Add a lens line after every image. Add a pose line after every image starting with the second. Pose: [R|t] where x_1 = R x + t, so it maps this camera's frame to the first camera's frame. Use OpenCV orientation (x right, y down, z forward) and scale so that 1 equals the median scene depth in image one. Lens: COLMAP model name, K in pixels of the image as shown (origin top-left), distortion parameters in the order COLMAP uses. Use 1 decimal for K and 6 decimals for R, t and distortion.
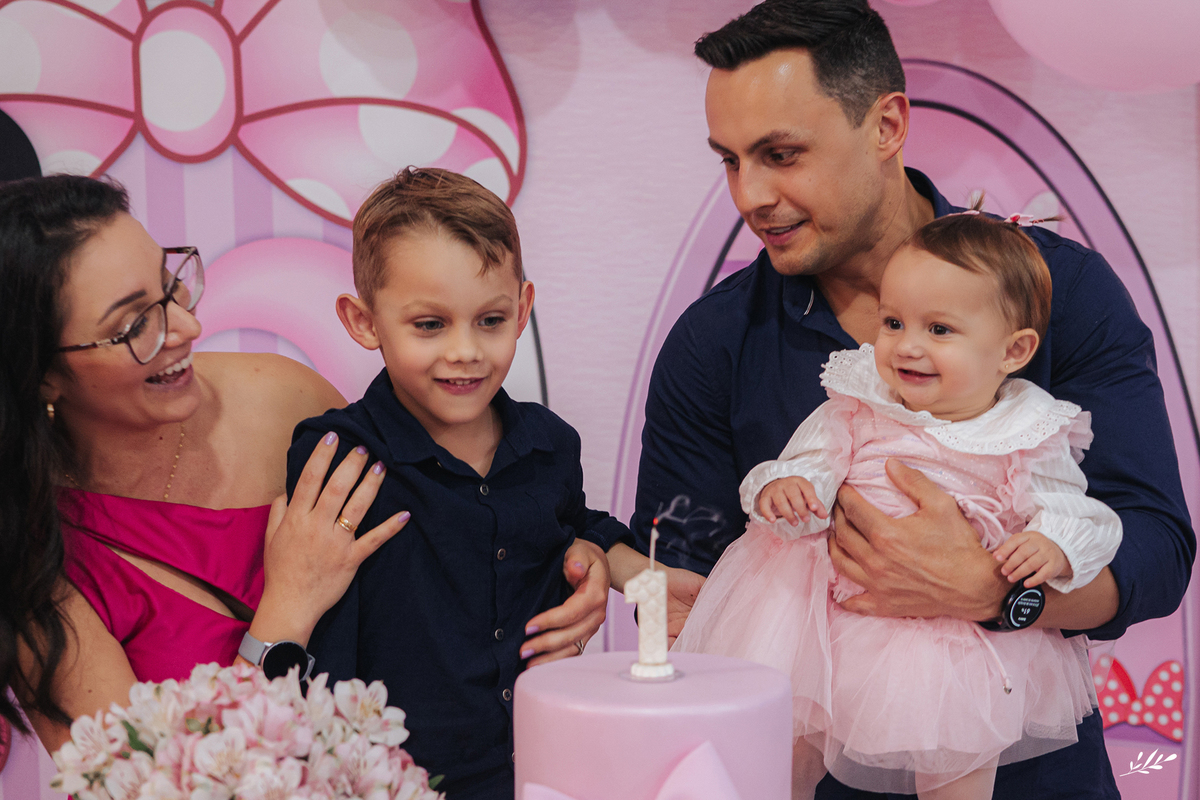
lens RADIAL K [[2040.6, 0, 609.4], [0, 2040.6, 392.4], [0, 0, 1]] dist [-0.124391, 0.000000]
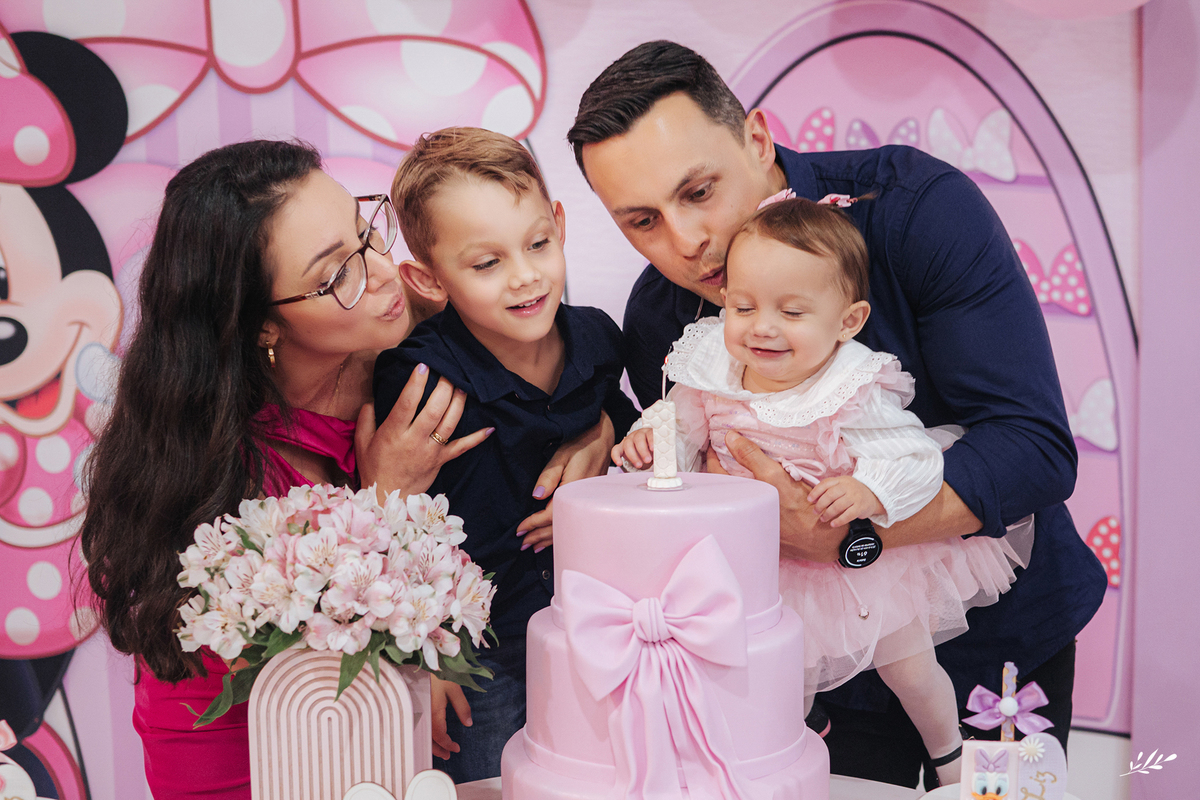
lens RADIAL K [[1847.1, 0, 593.3], [0, 1847.1, 412.7], [0, 0, 1]] dist [-0.145376, 0.000000]
pose [[0.999842, -0.011628, -0.013448, -0.006467], [0.012326, 0.998514, 0.053090, 0.035052], [0.012810, -0.053247, 0.998499, -0.111182]]
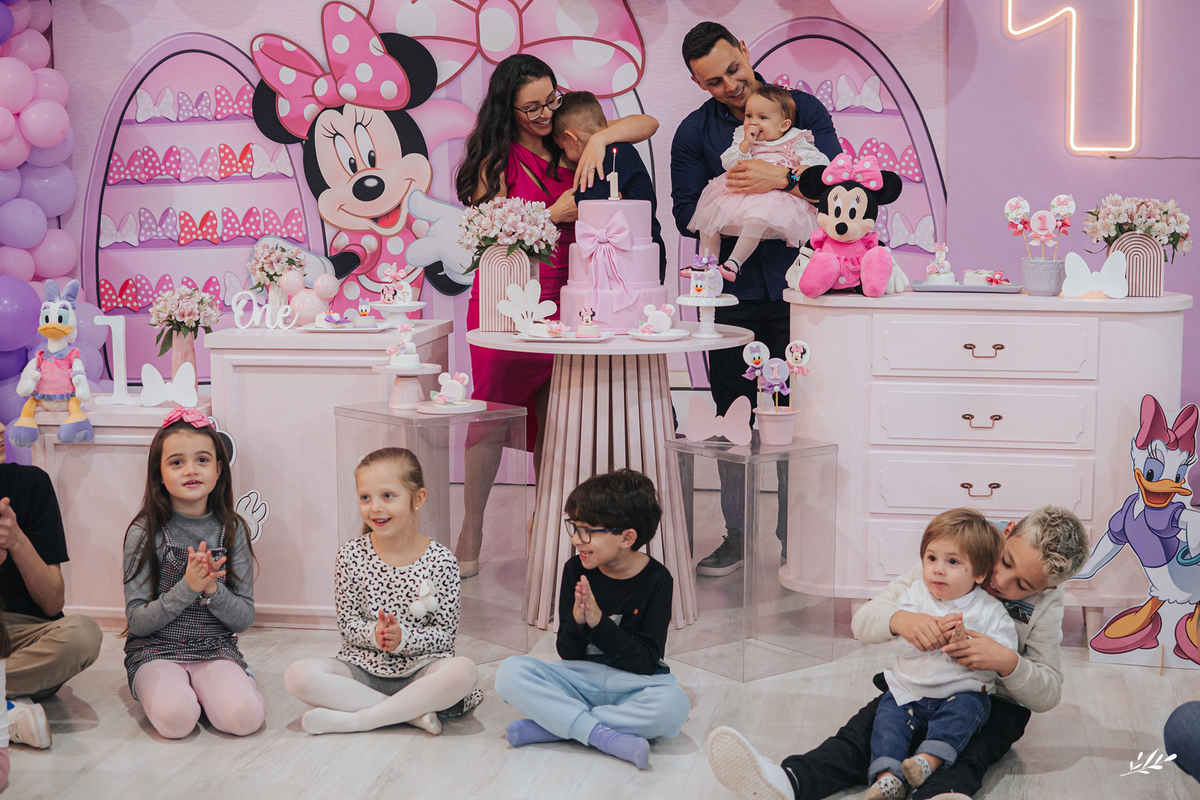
lens RADIAL K [[1847.1, 0, 597.1], [0, 1847.1, 395.8], [0, 0, 1]] dist [-0.145376, 0.000000]
pose [[0.987442, 0.018017, -0.156950, 0.543246], [-0.007296, 0.997616, 0.068618, 0.269817], [0.157812, -0.066612, 0.985220, -2.453801]]
